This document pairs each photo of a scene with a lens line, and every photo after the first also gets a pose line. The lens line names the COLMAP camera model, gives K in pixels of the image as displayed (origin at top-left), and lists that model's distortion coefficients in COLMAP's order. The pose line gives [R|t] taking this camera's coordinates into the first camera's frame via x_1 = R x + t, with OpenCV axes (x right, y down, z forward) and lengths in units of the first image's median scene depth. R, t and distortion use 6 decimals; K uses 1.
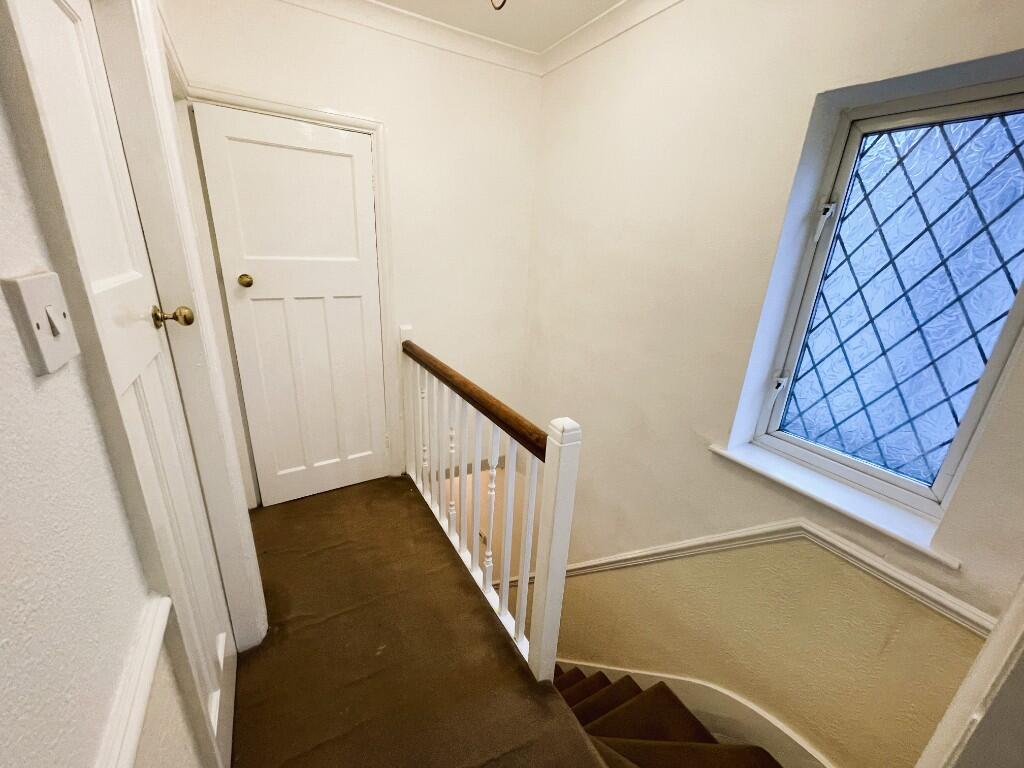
lens RADIAL K [[413.3, 0, 513.6], [0, 413.3, 387.0], [0, 0, 1]] dist [-0.000222, -0.000279]
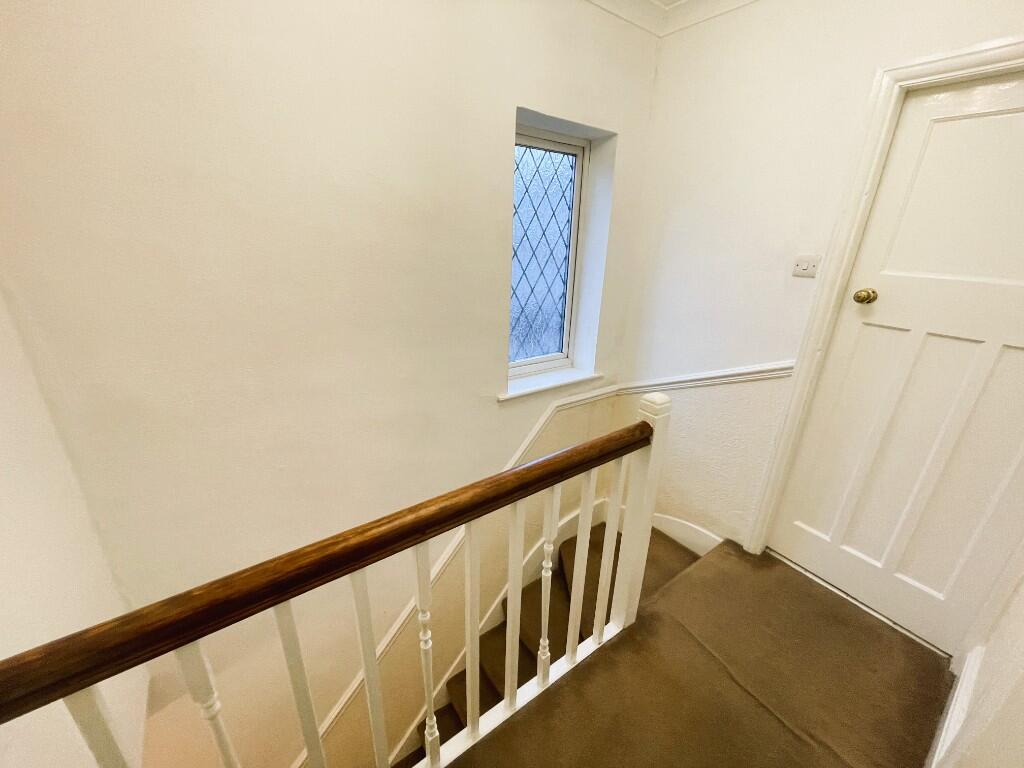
lens RADIAL K [[413.3, 0, 513.6], [0, 413.3, 387.0], [0, 0, 1]] dist [-0.000222, -0.000279]
pose [[-0.077668, -0.403689, 0.911593, -0.753546], [0.295919, 0.863815, 0.407744, -0.449818], [-0.952050, 0.301426, 0.052369, 1.133746]]
